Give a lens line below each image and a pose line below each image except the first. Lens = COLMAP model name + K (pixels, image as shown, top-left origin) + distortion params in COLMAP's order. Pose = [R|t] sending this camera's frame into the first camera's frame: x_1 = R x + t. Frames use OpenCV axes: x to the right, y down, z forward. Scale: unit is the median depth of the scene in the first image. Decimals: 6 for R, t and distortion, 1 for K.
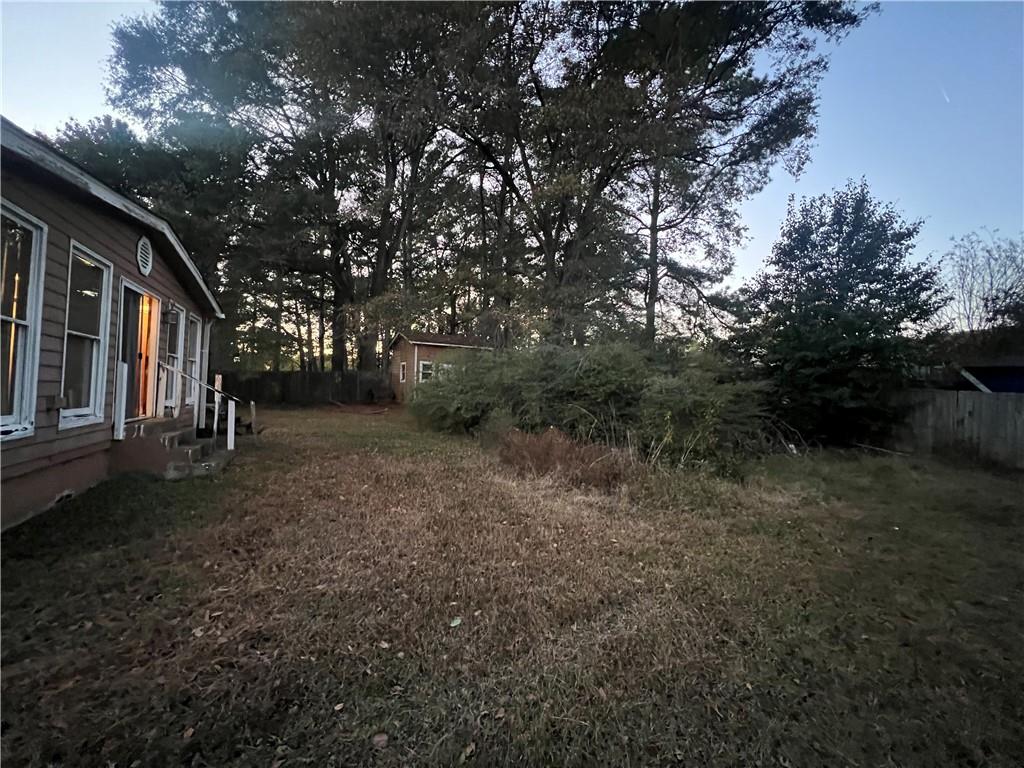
lens RADIAL K [[413.8, 0, 507.1], [0, 413.8, 382.7], [0, 0, 1]] dist [-0.000230, 0.000119]
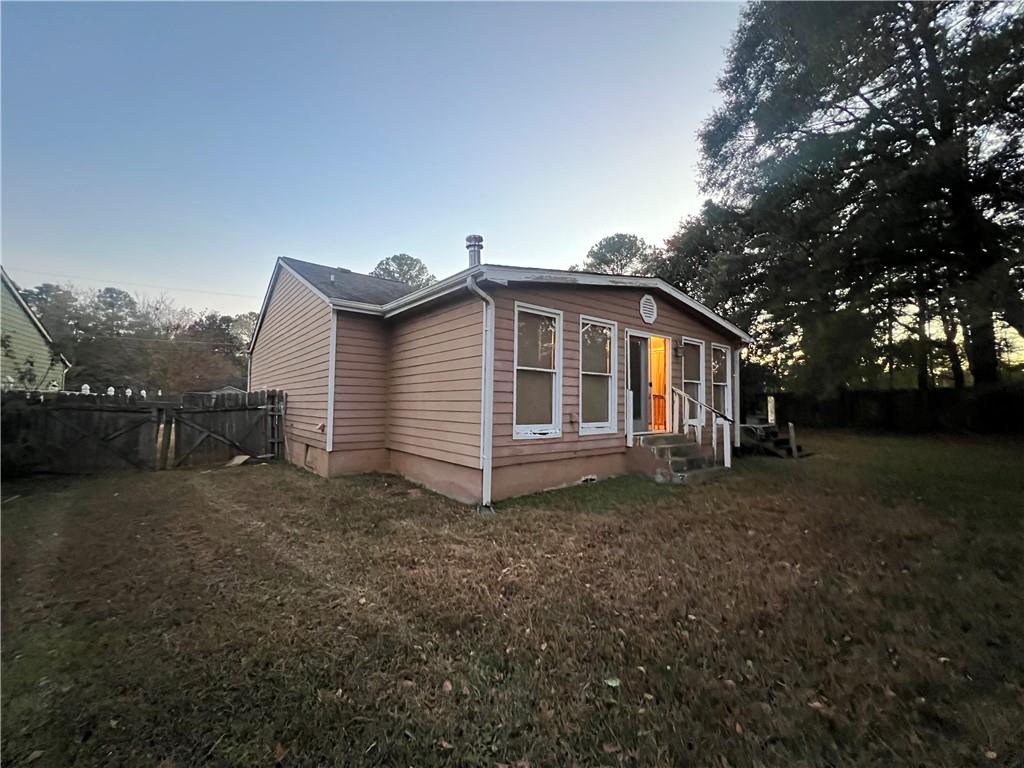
lens RADIAL K [[413.8, 0, 506.3], [0, 413.8, 383.2], [0, 0, 1]] dist [-0.000230, 0.000119]
pose [[0.217511, -0.077120, -0.973006, 0.325039], [0.020498, 0.997015, -0.074441, 0.021787], [0.975843, -0.003753, 0.218443, 0.300465]]
